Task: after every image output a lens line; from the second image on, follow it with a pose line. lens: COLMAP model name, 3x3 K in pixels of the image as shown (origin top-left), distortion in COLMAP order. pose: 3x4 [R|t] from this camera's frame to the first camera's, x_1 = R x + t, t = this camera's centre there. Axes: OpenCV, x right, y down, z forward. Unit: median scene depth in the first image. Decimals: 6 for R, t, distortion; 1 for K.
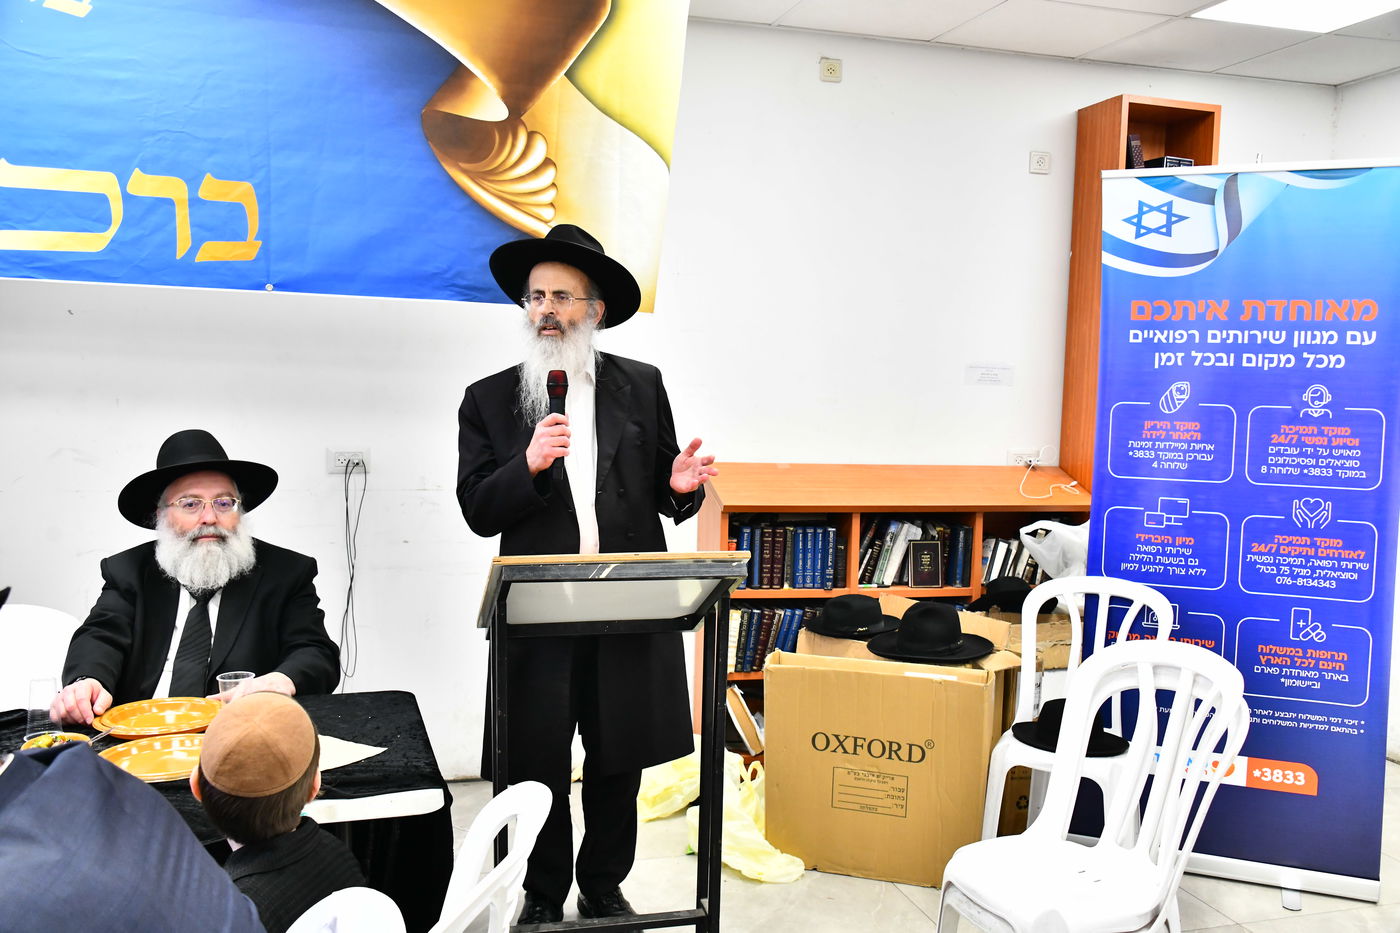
lens RADIAL K [[1300.8, 0, 726.7], [0, 1300.8, 469.5], [0, 0, 1]] dist [-0.015282, -0.020180]
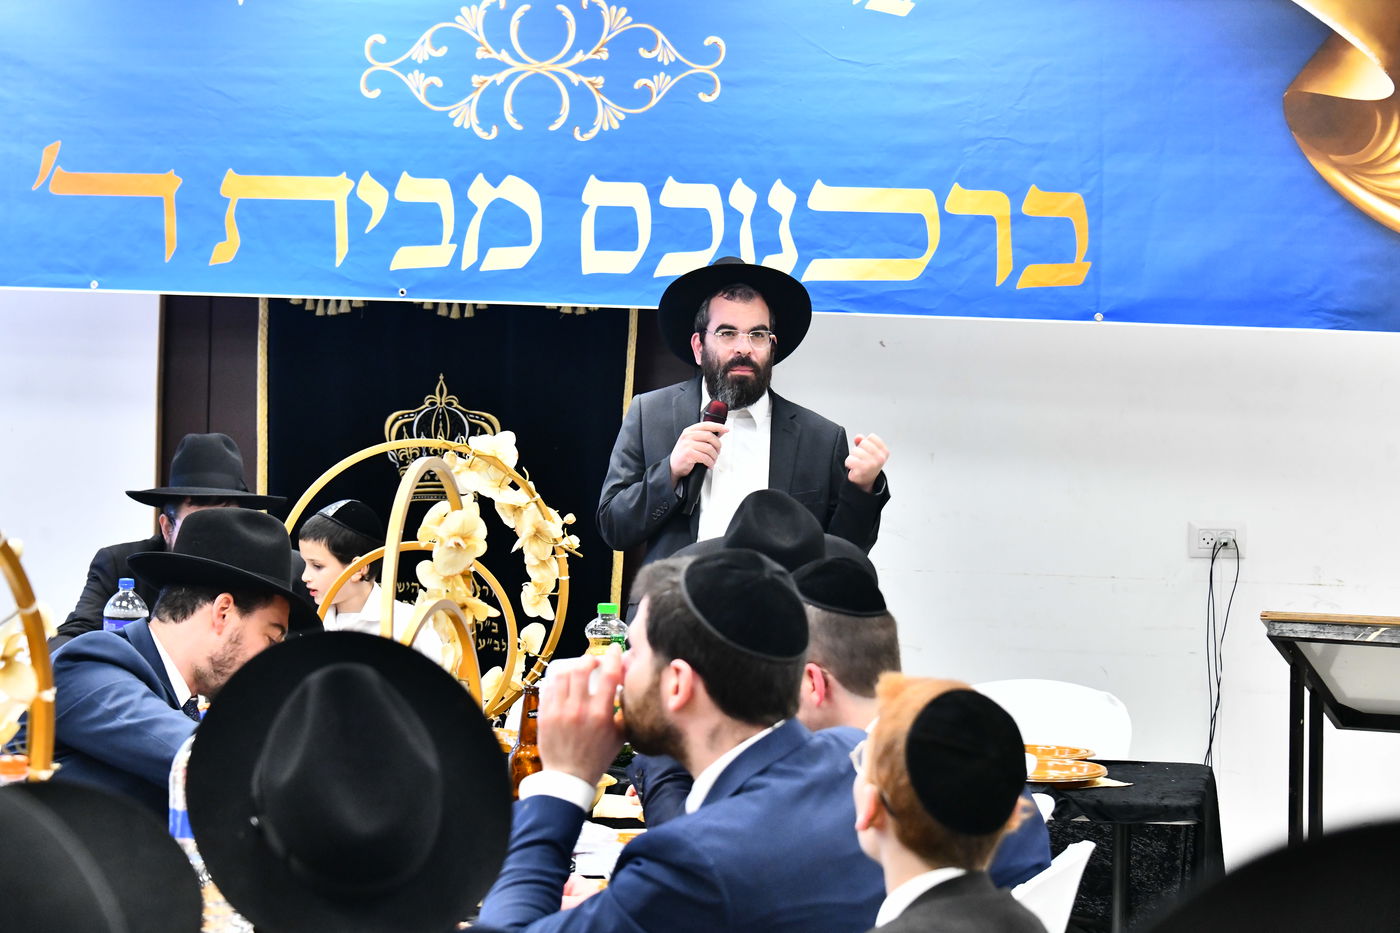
lens RADIAL K [[3076.9, 0, 698.2], [0, 3076.9, 394.6], [0, 0, 1]] dist [-0.087615, 0.549997]
pose [[0.847685, -0.004111, -0.530484, 0.473593], [-0.044477, 0.995899, -0.078790, 0.074906], [0.528632, 0.090383, 0.844025, -0.788937]]
